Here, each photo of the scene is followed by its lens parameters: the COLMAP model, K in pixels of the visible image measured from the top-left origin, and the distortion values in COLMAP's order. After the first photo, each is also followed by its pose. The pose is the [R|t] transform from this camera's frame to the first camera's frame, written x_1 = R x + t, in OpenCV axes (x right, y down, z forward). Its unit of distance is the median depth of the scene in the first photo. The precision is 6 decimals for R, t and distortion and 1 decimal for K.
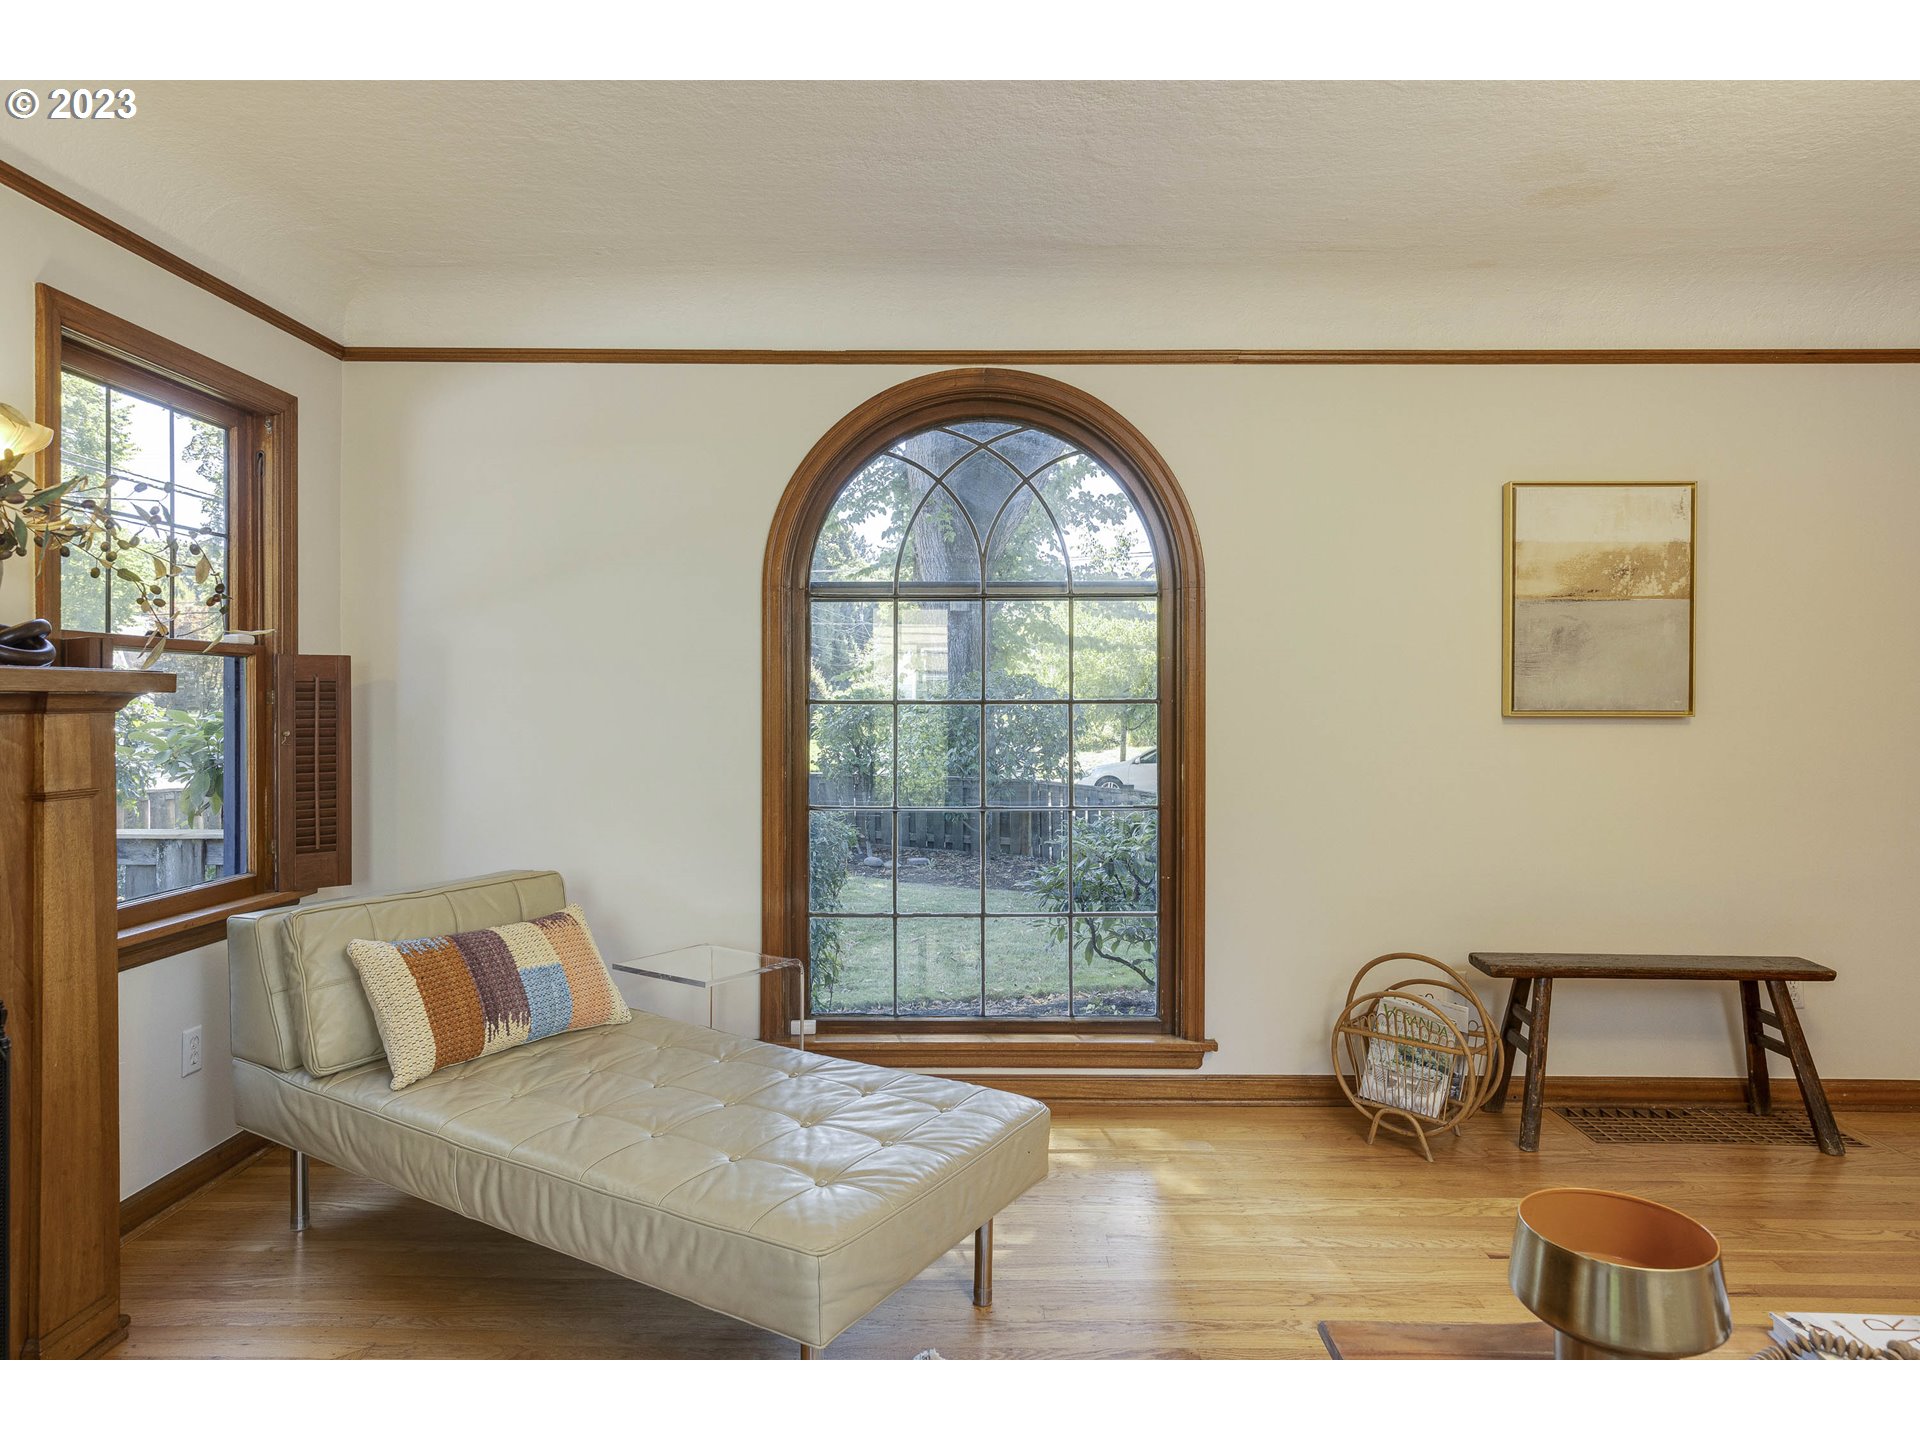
lens RADIAL K [[1084.0, 0, 963.8], [0, 1084.0, 703.6], [0, 0, 1]] dist [0.005058, 0.000868]
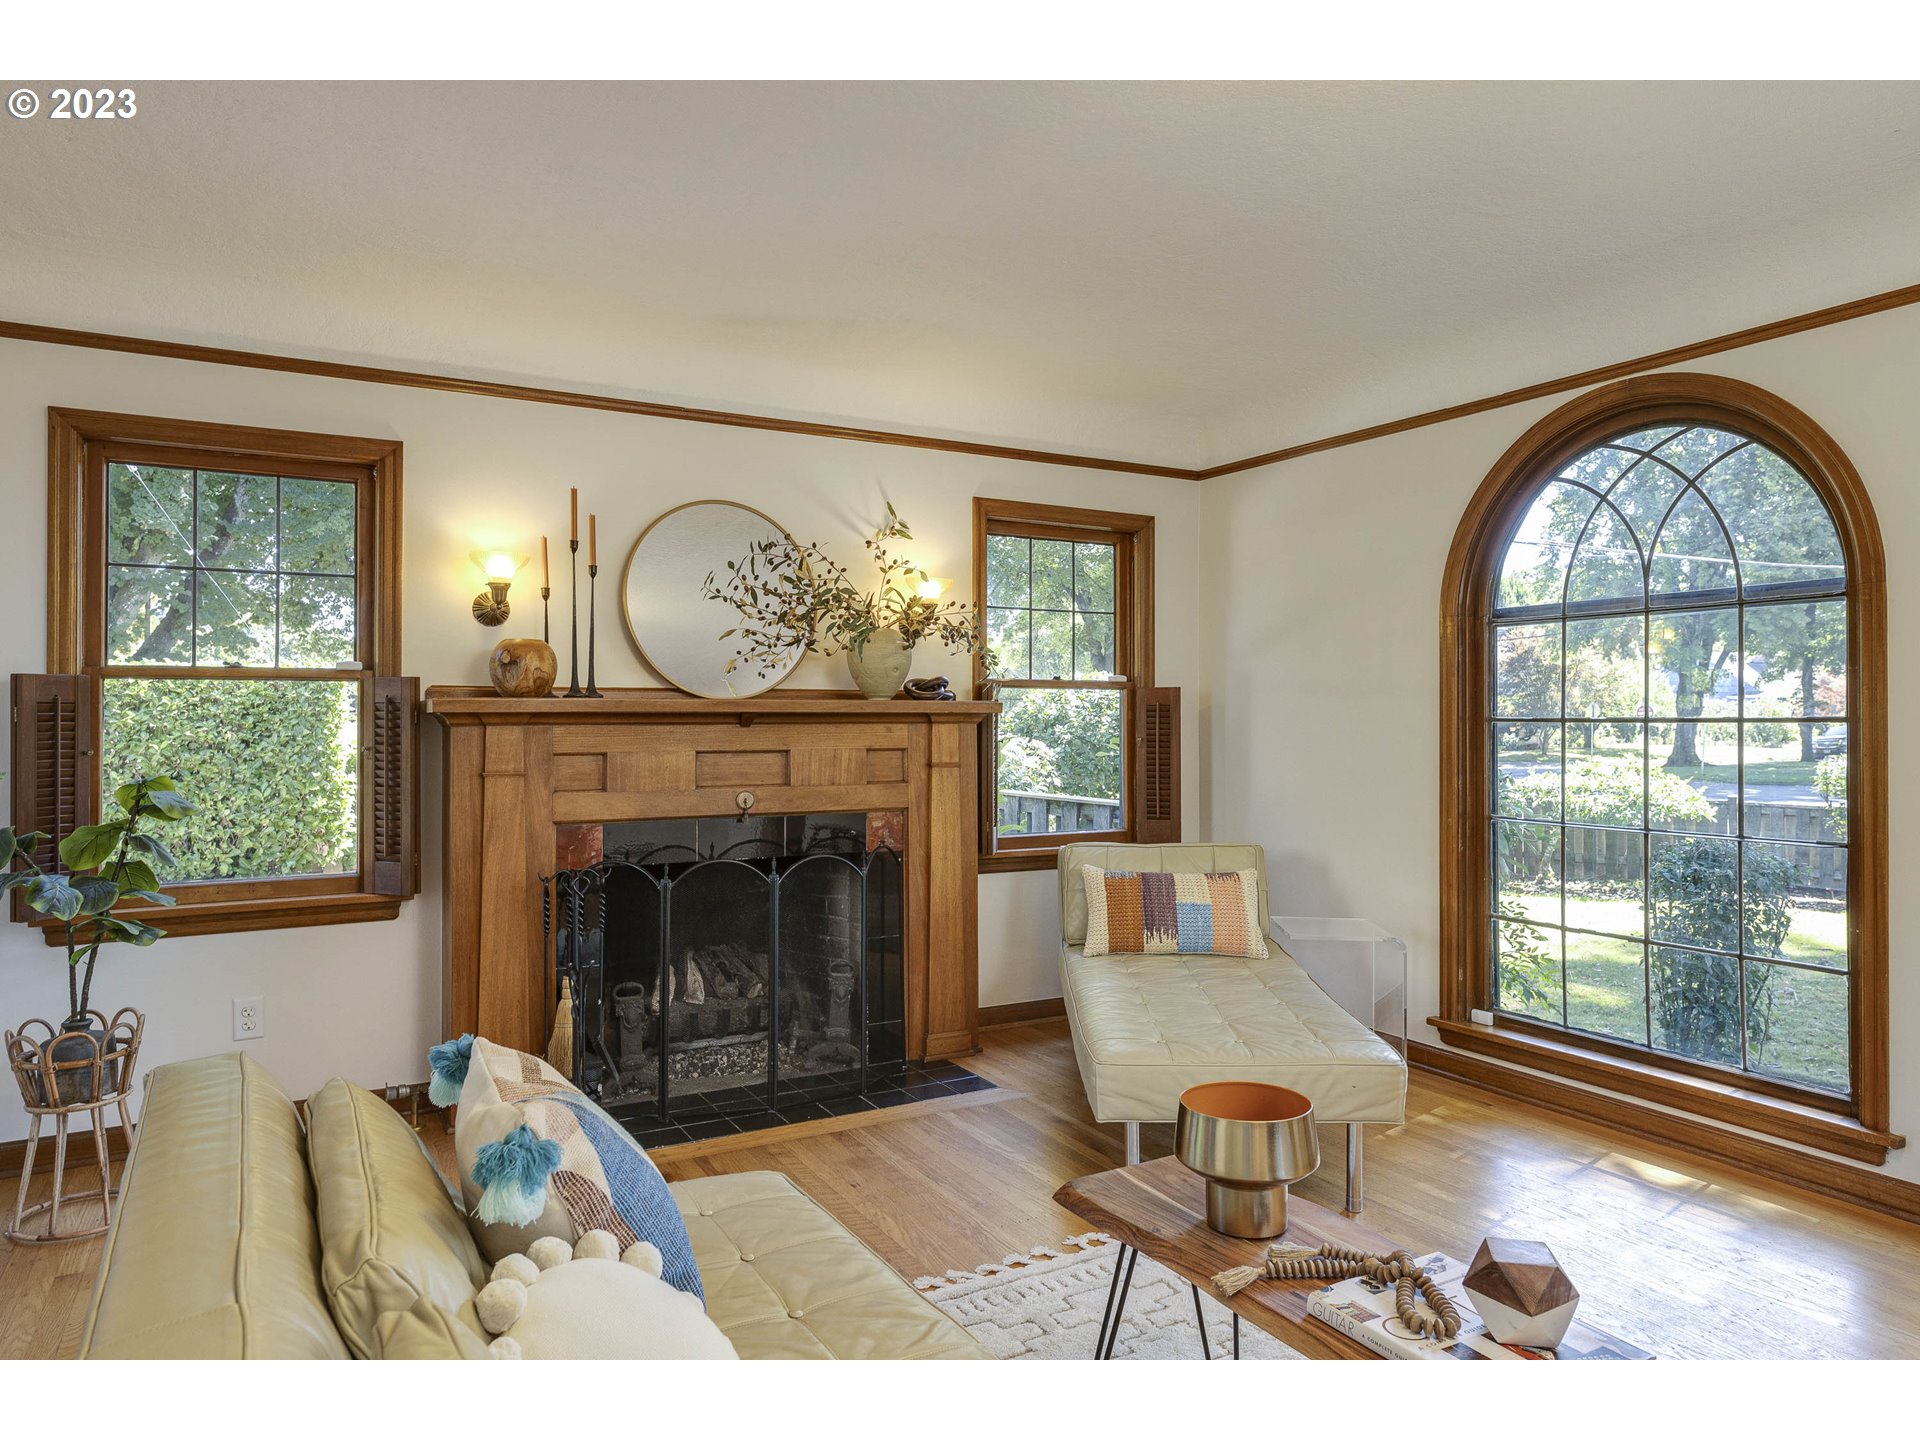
lens RADIAL K [[991.6, 0, 968.3], [0, 991.6, 718.4], [0, 0, 1]] dist [0.005023, 0.000125]
pose [[0.578895, 0.001880, -0.815400, 0.400802], [-0.004459, 0.999990, -0.000860, 0.000261], [0.815390, 0.004134, 0.578898, -0.002792]]
